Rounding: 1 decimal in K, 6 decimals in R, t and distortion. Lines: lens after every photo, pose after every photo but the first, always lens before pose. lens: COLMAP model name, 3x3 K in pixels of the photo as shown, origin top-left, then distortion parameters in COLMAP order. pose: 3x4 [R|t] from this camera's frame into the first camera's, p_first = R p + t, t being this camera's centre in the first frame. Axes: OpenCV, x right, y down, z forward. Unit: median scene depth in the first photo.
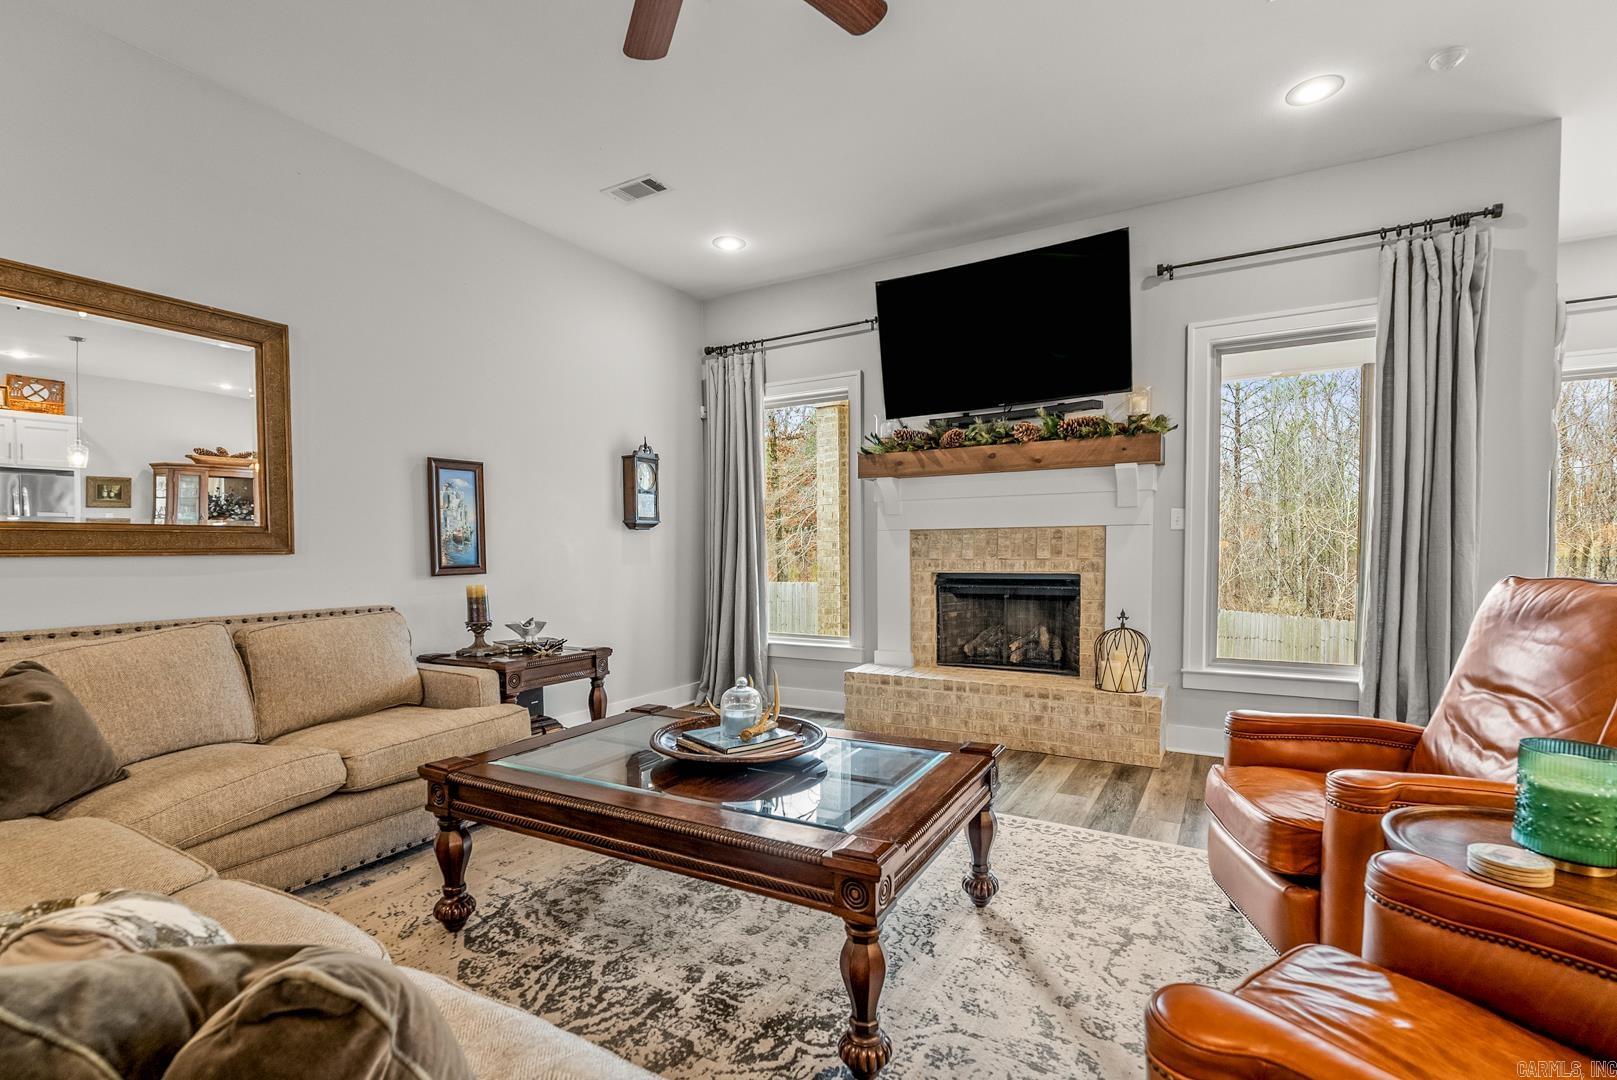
lens RADIAL K [[750.0, 0, 806.6], [0, 750.0, 586.3], [0, 0, 1]] dist [0.001457, 0.000440]
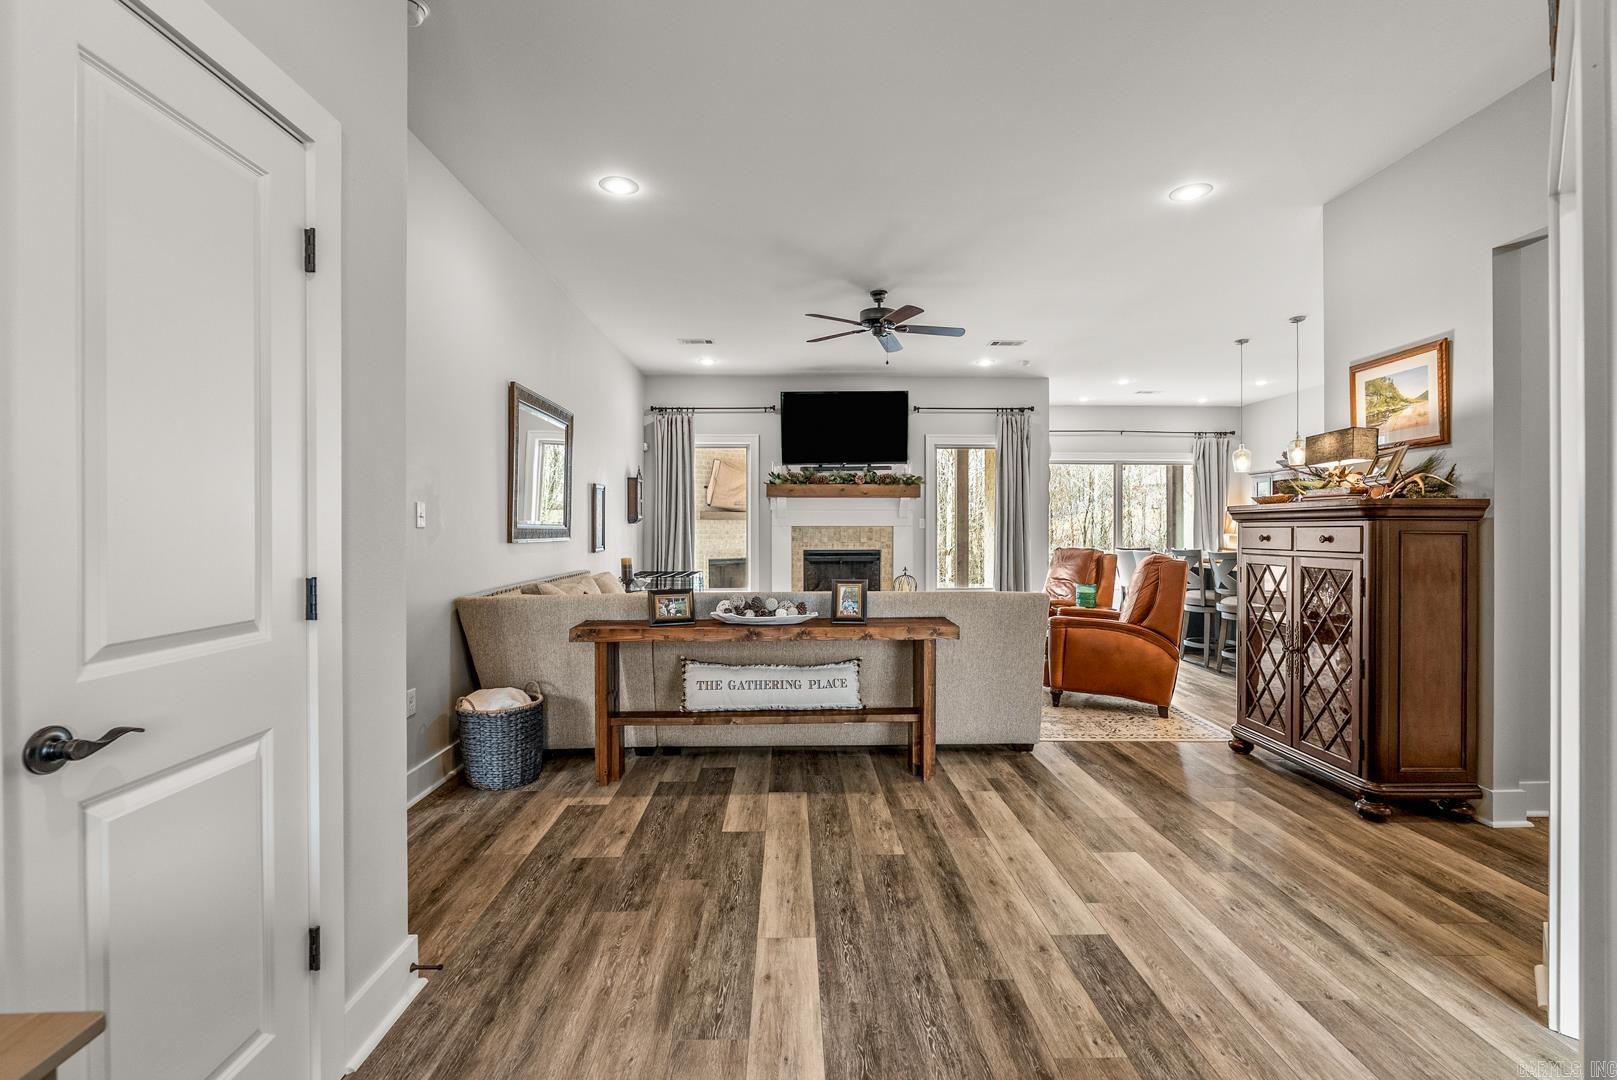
lens RADIAL K [[740.3, 0, 809.1], [0, 740.3, 526.4], [0, 0, 1]] dist [-0.000198, 0.000086]
pose [[0.857782, 0.009461, 0.513927, -0.886790], [0.019977, 0.998462, -0.051724, 0.021421], [-0.513625, 0.054635, 0.856273, -0.651597]]
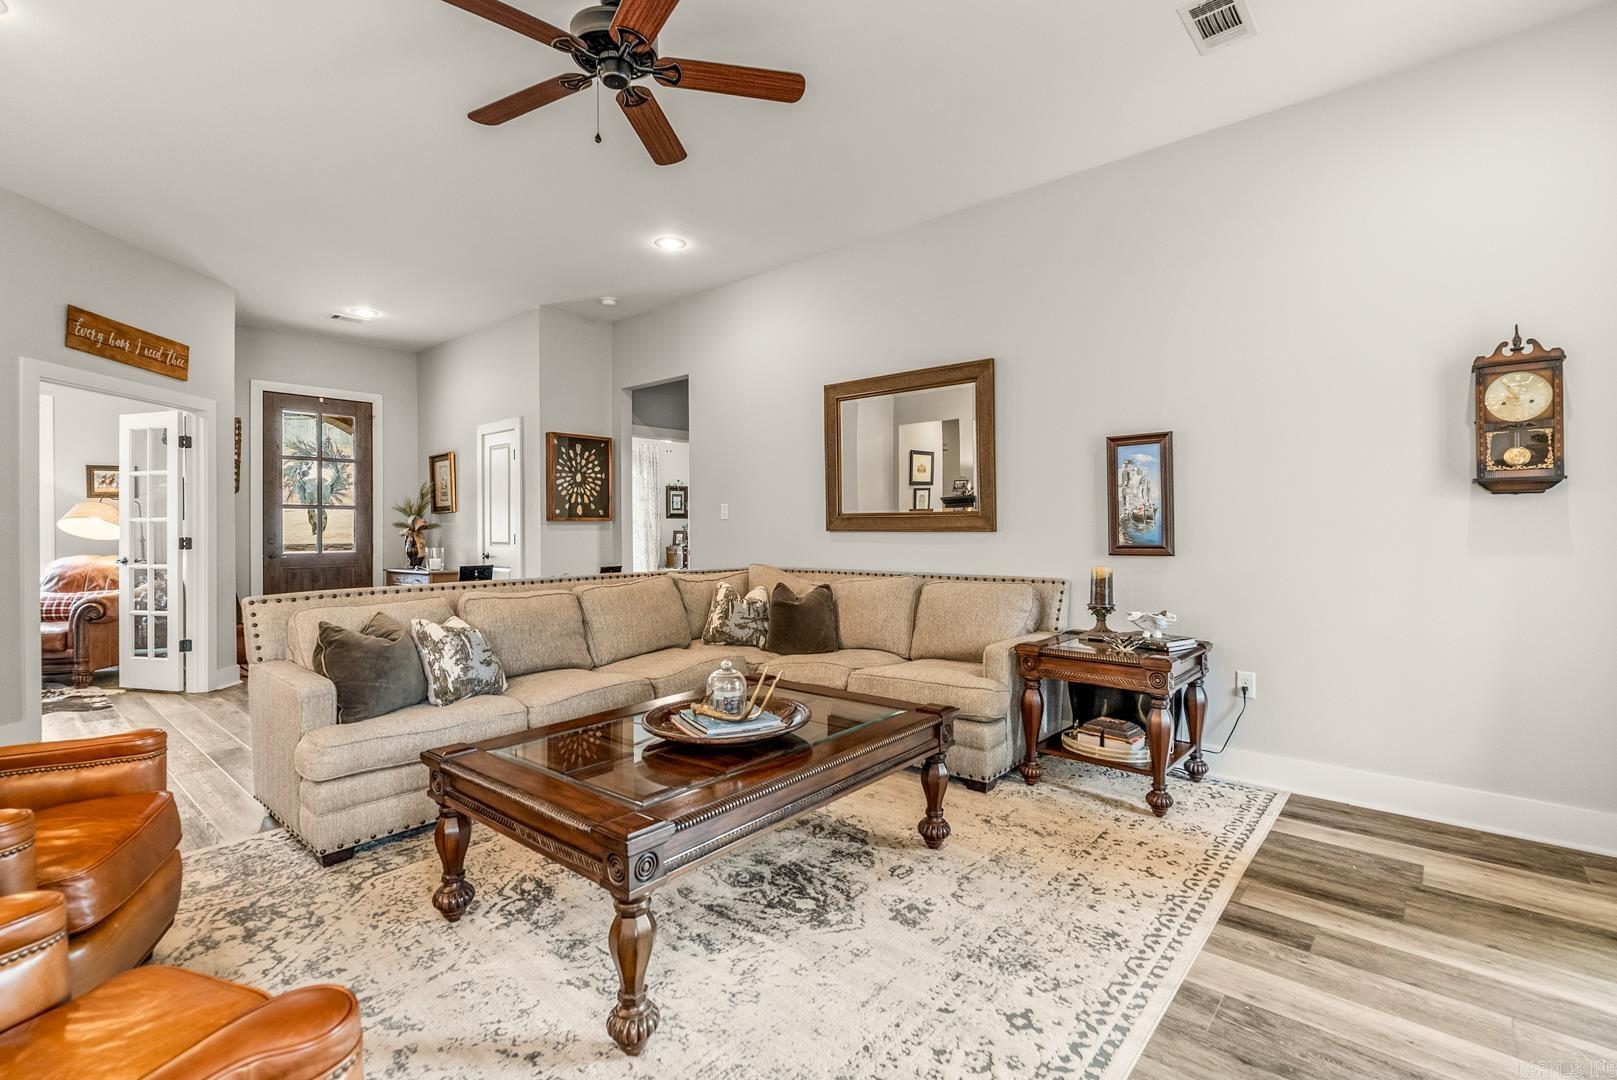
lens RADIAL K [[740.3, 0, 809.1], [0, 740.3, 526.4], [0, 0, 1]] dist [-0.000198, 0.000086]
pose [[-0.197217, 0.011849, -0.980288, 0.520287], [-0.040540, 0.998973, 0.020231, -0.052520], [0.979521, 0.043731, -0.196534, 0.760233]]
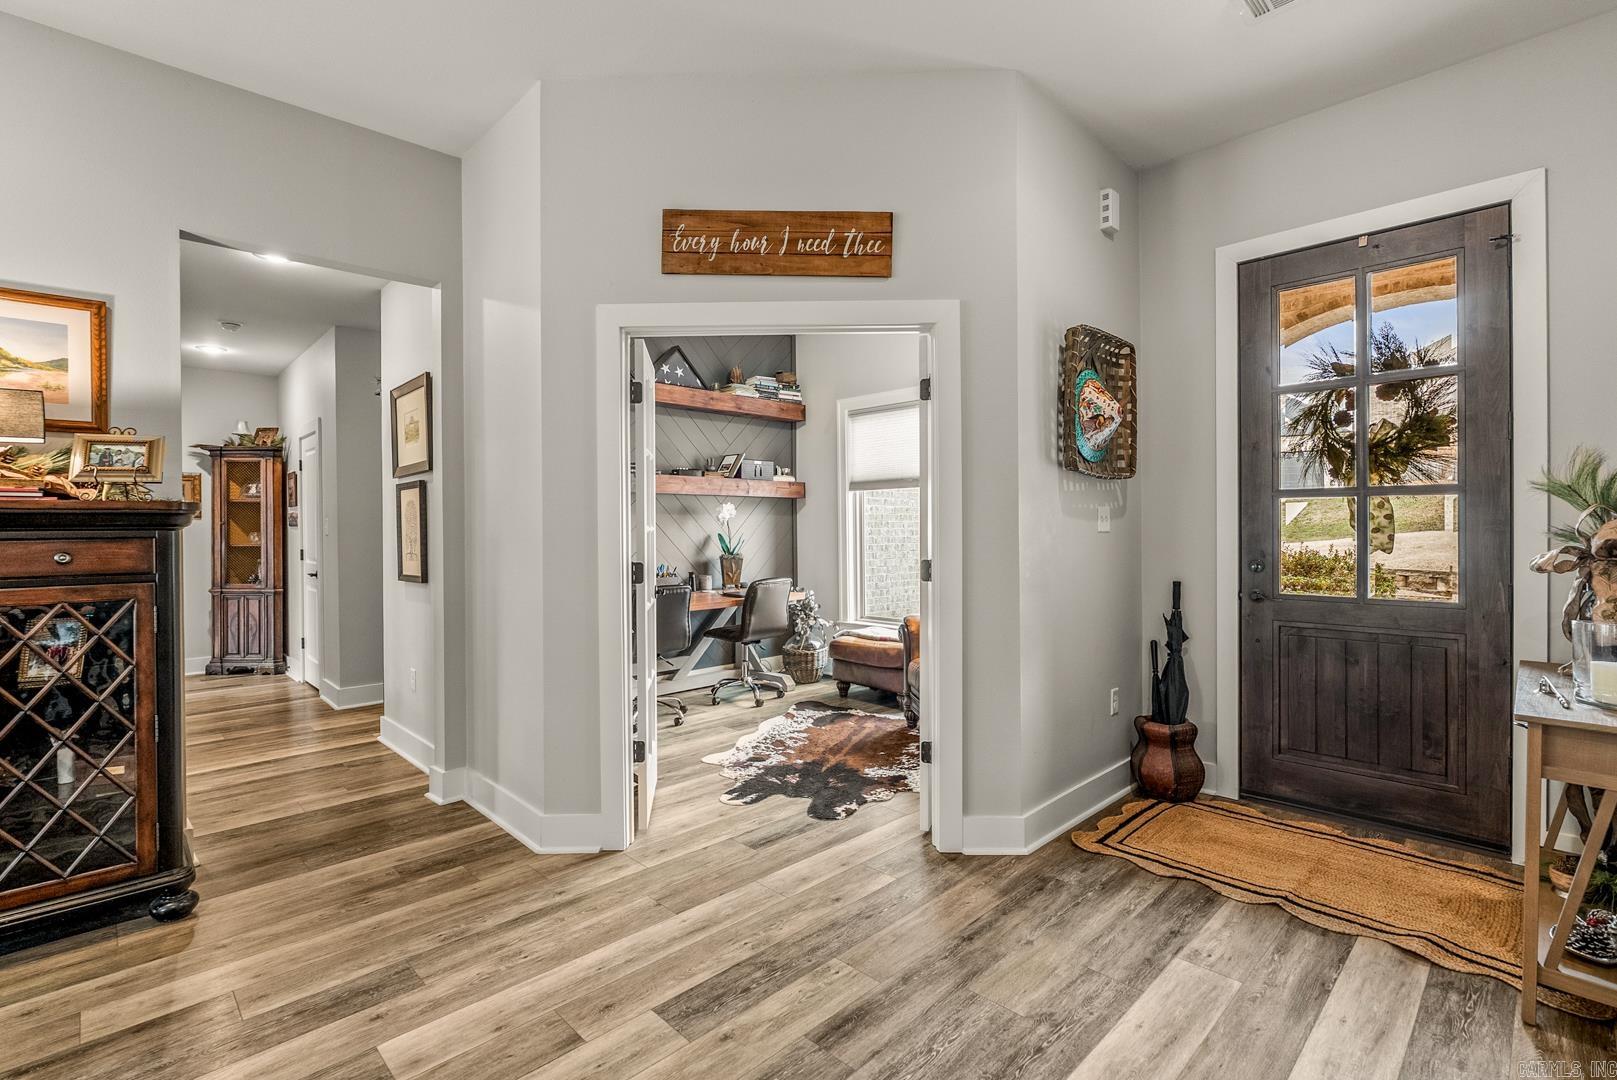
lens RADIAL K [[740.3, 0, 809.1], [0, 740.3, 526.4], [0, 0, 1]] dist [-0.000198, 0.000086]
pose [[-0.960898, 0.013283, 0.276585, -0.636720], [0.026699, 0.998639, 0.044800, -0.030156], [-0.275613, 0.050433, -0.959945, 0.158643]]
